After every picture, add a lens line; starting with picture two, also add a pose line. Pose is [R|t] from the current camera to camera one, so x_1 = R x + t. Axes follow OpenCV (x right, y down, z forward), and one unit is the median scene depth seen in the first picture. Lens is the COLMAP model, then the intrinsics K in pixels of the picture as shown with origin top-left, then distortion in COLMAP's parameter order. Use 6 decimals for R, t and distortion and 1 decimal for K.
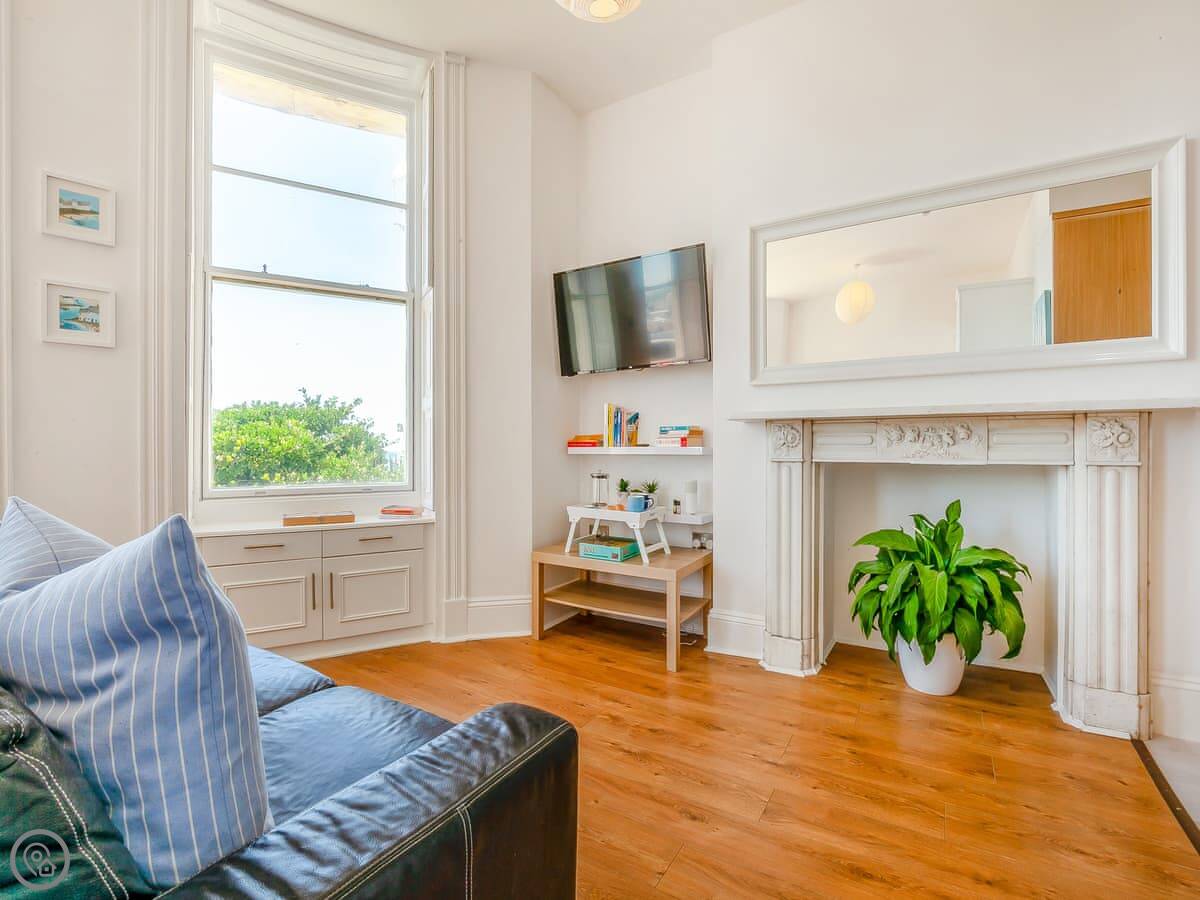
lens RADIAL K [[553.0, 0, 607.2], [0, 553.0, 450.1], [0, 0, 1]] dist [-0.004942, -0.001045]
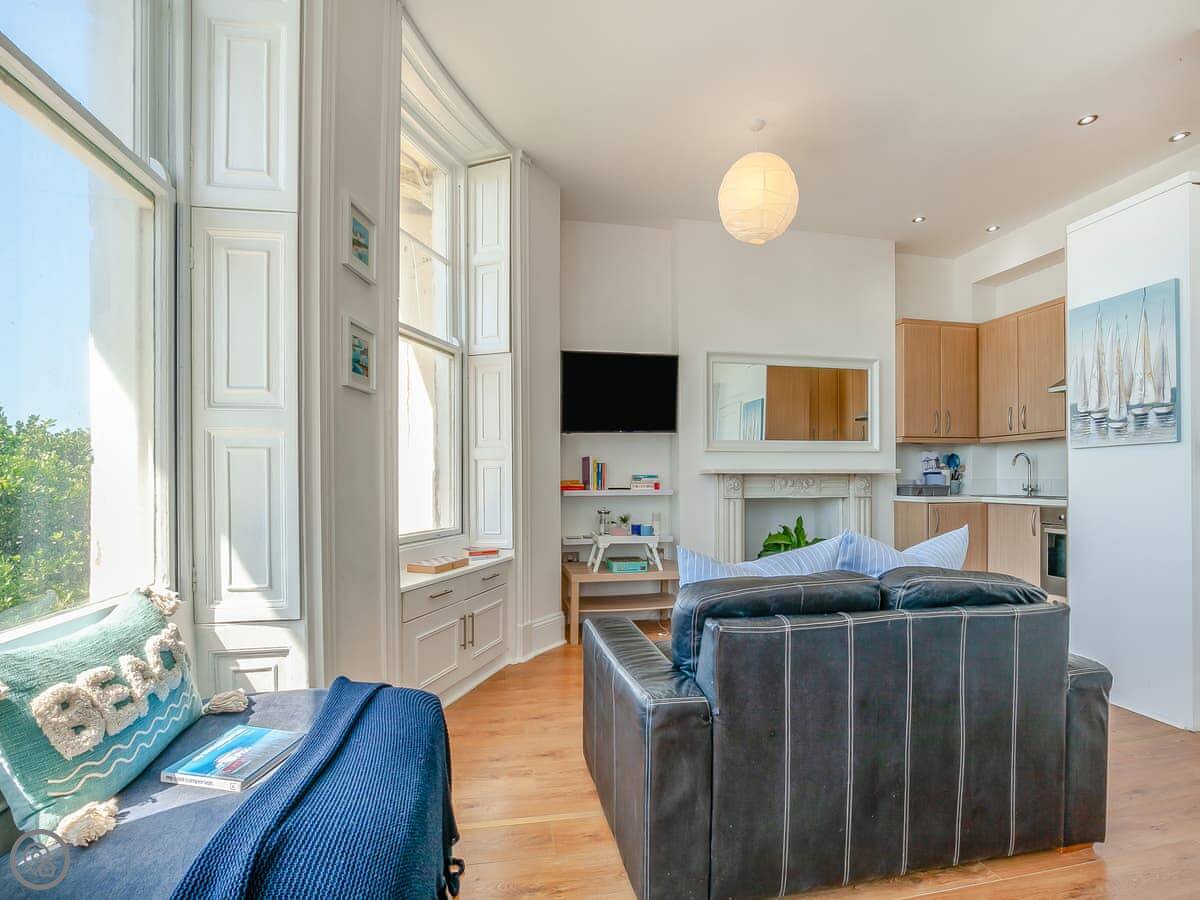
lens RADIAL K [[553.0, 0, 582.2], [0, 553.0, 481.0], [0, 0, 1]] dist [-0.004942, -0.001045]
pose [[0.736863, -0.005204, 0.676022, -1.084040], [0.004678, 0.999986, 0.002598, -0.036424], [-0.676026, 0.001248, 0.736877, 0.068281]]
